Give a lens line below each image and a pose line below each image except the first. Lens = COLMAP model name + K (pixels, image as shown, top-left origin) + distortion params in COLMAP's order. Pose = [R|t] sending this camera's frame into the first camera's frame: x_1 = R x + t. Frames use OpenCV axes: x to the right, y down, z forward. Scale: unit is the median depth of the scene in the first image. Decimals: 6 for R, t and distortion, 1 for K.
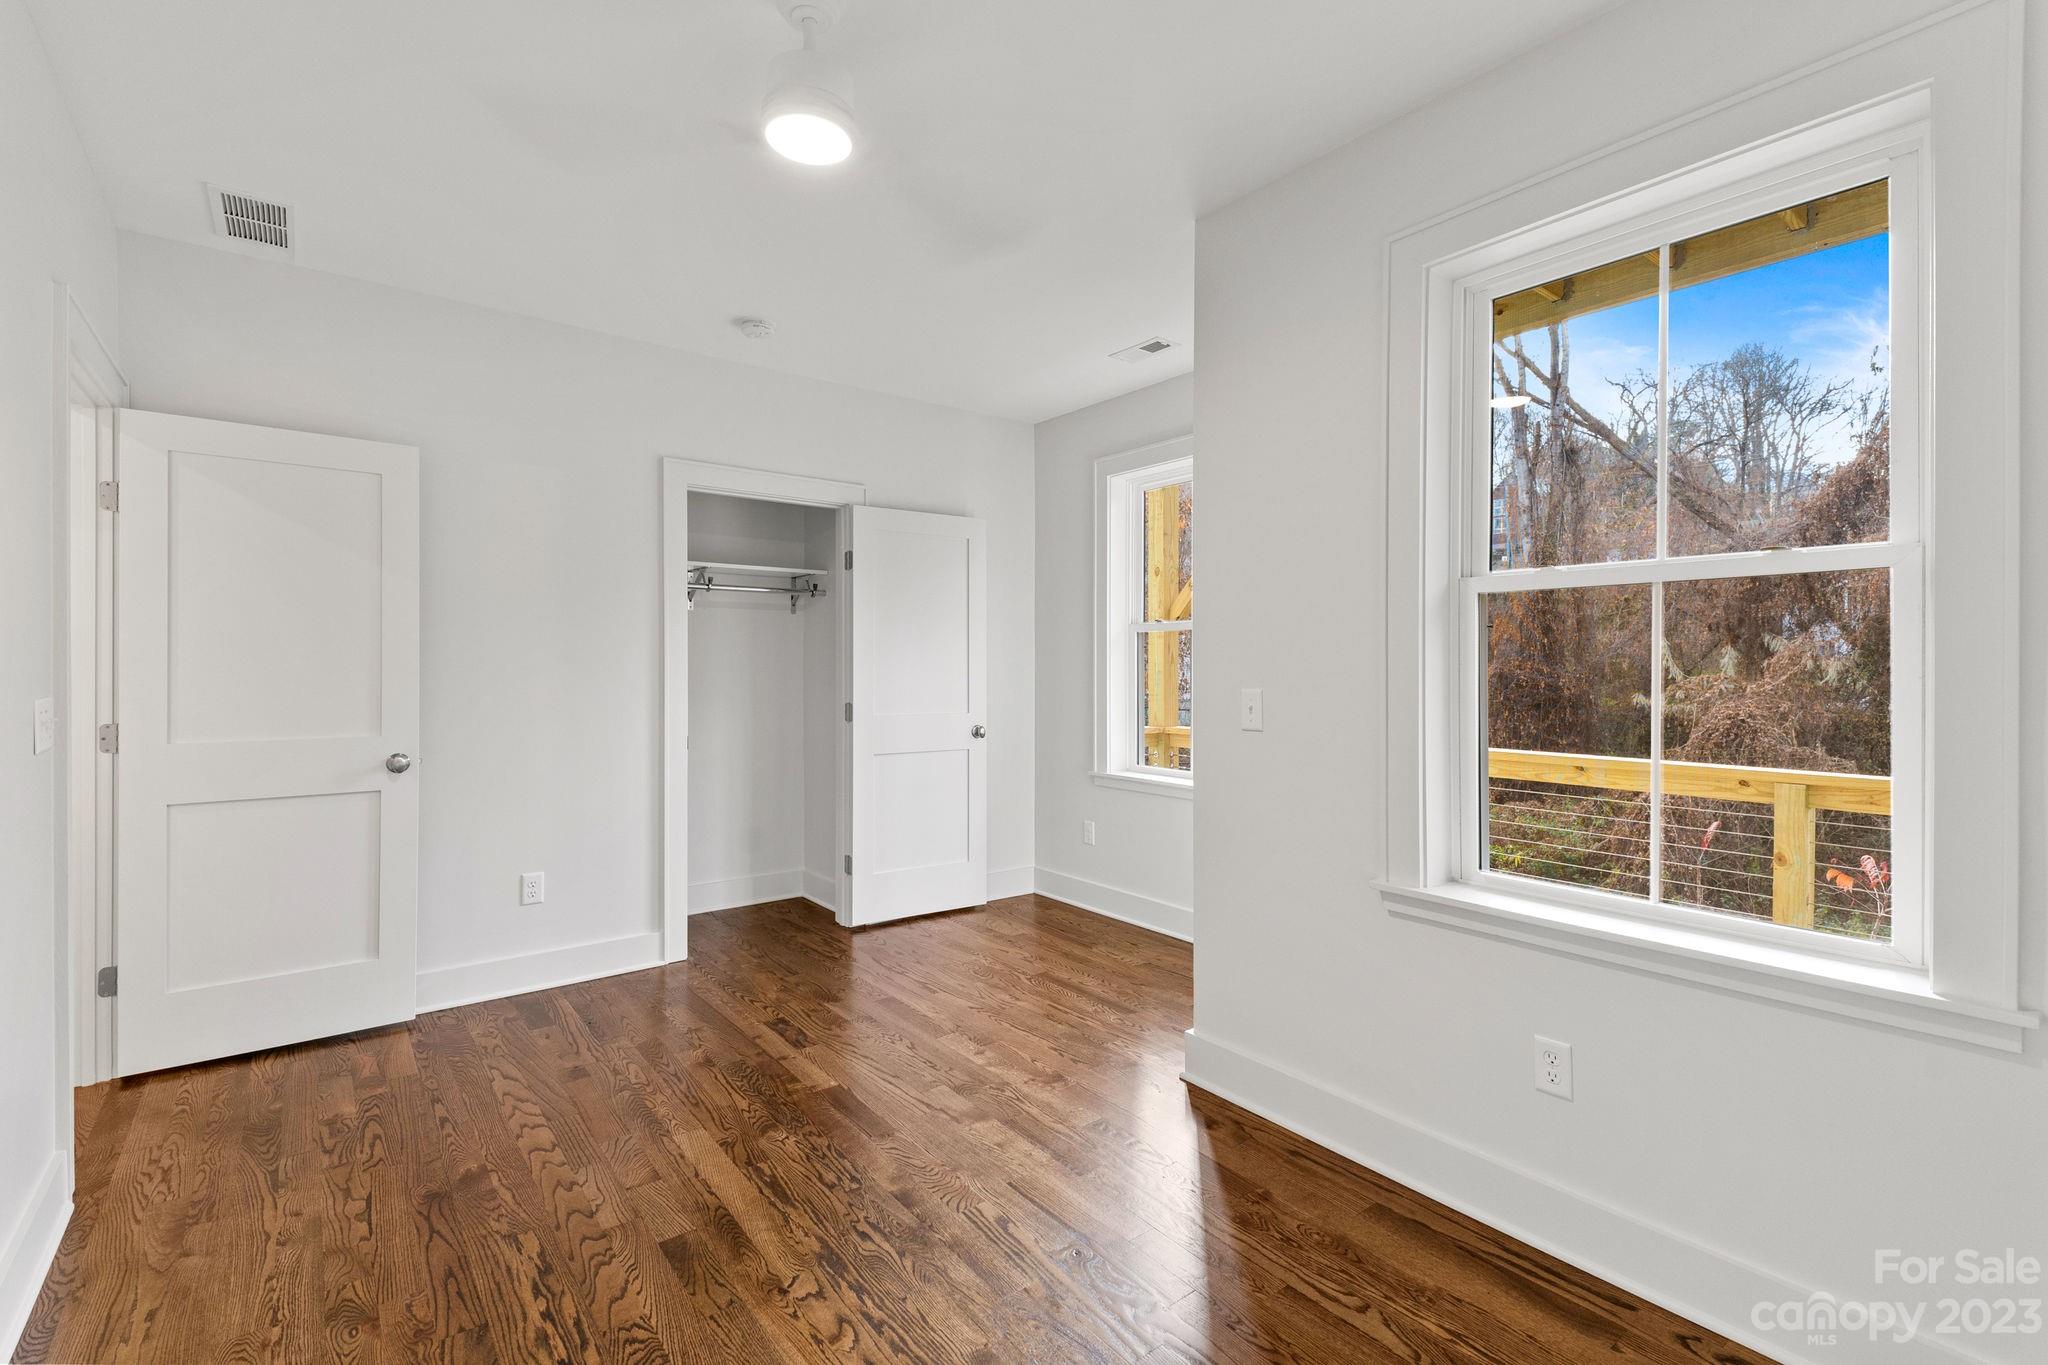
lens RADIAL K [[909.4, 0, 1019.9], [0, 909.4, 673.3], [0, 0, 1]] dist [0.028484, -0.010388]
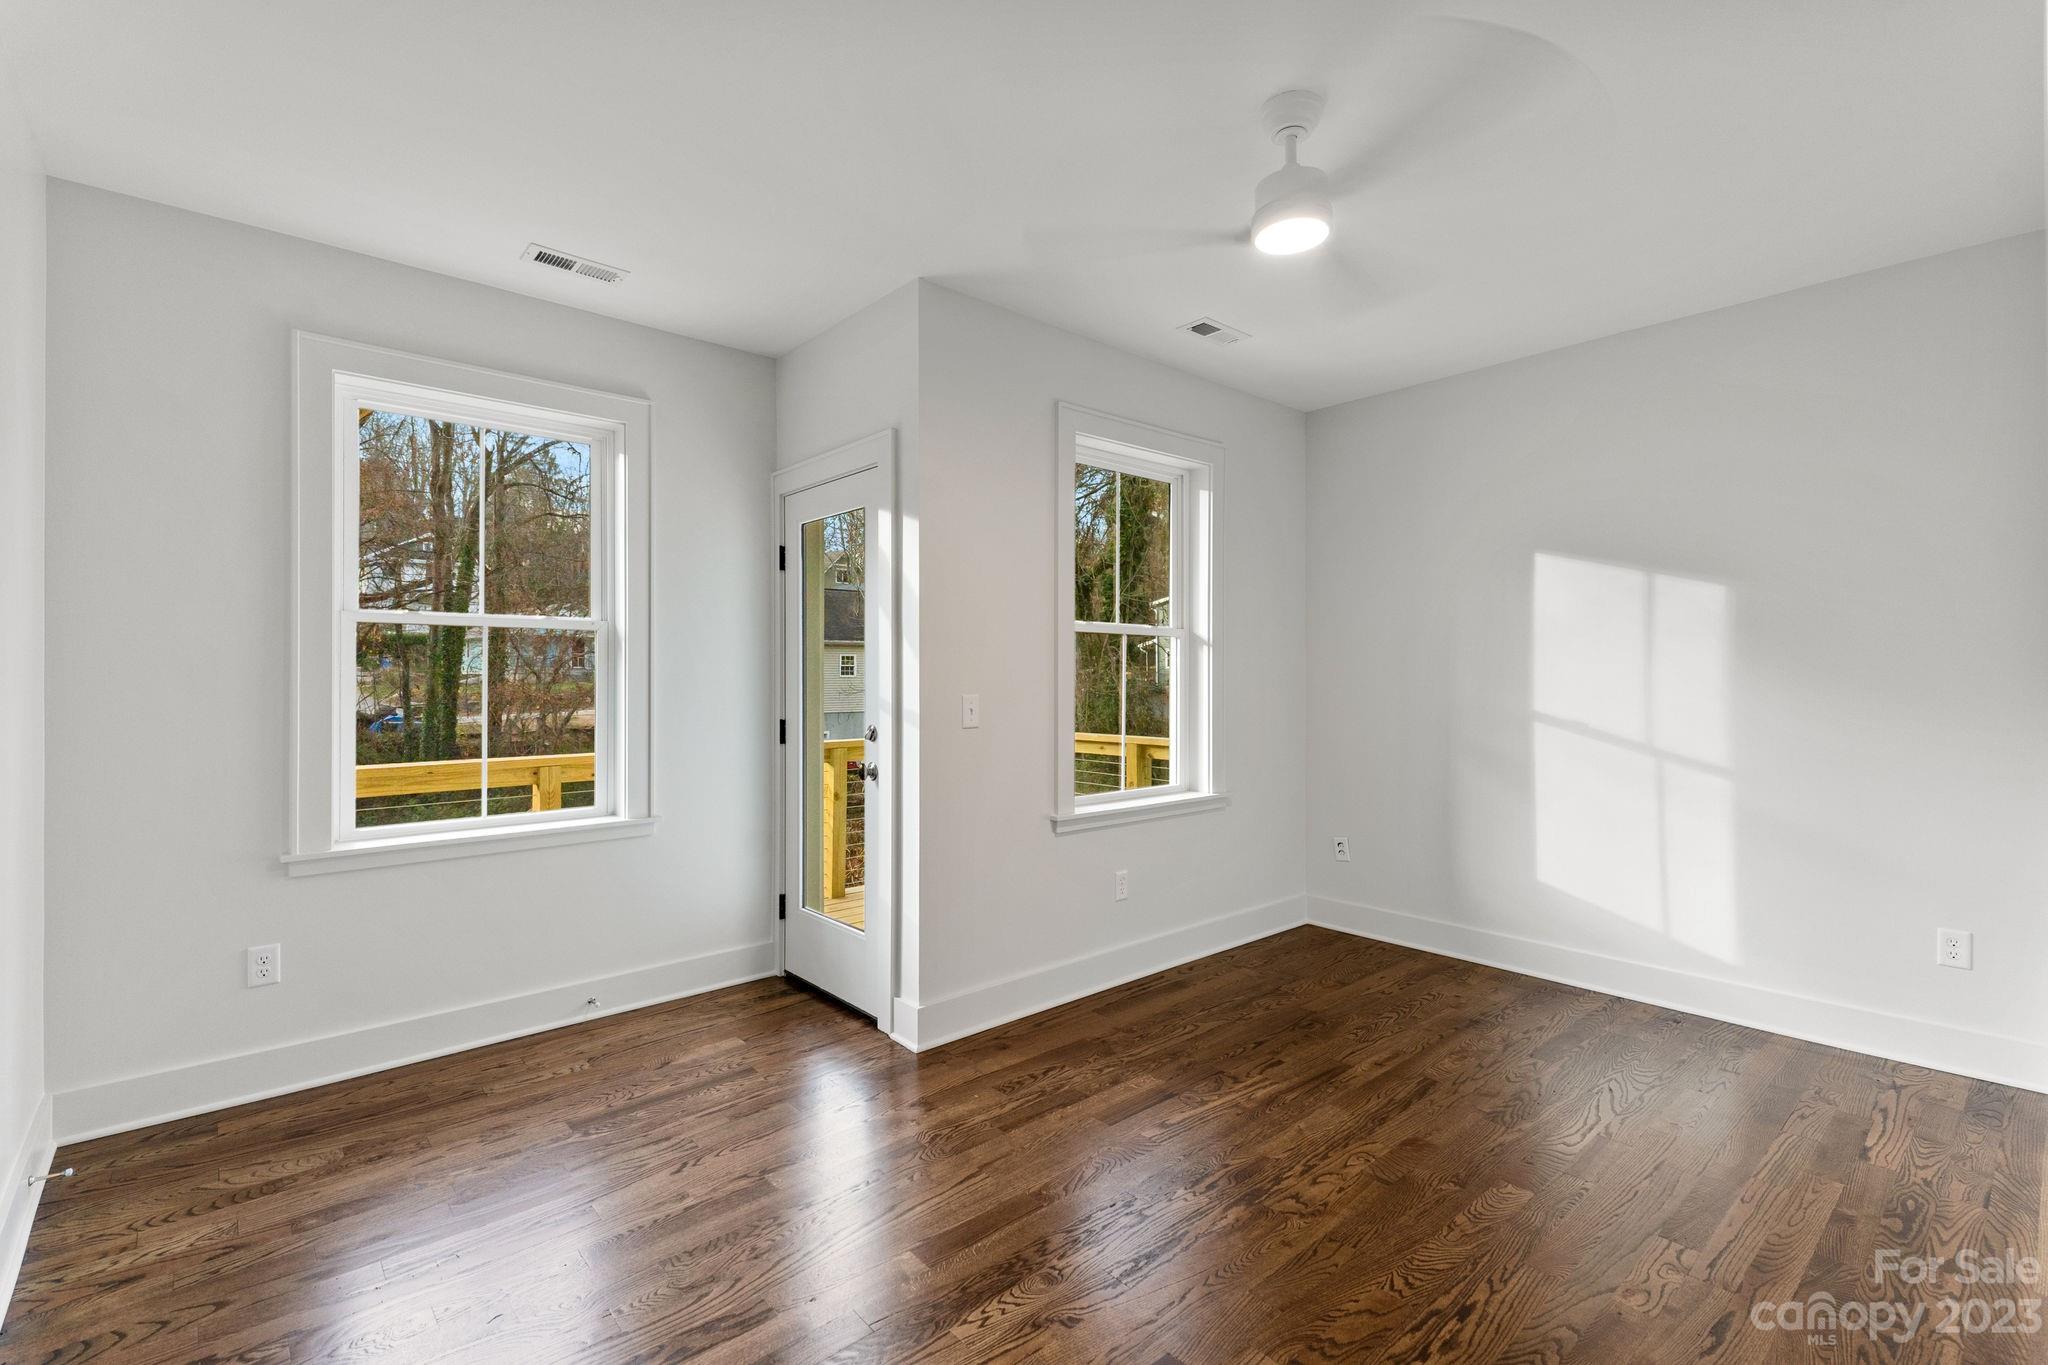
lens RADIAL K [[909.4, 0, 1023.6], [0, 909.4, 662.9], [0, 0, 1]] dist [0.028484, -0.010388]
pose [[-0.062767, 0.010414, 0.997974, -0.999521], [0.008704, 0.999913, -0.009887, -0.013515], [-0.997990, 0.008066, -0.062852, 1.011675]]
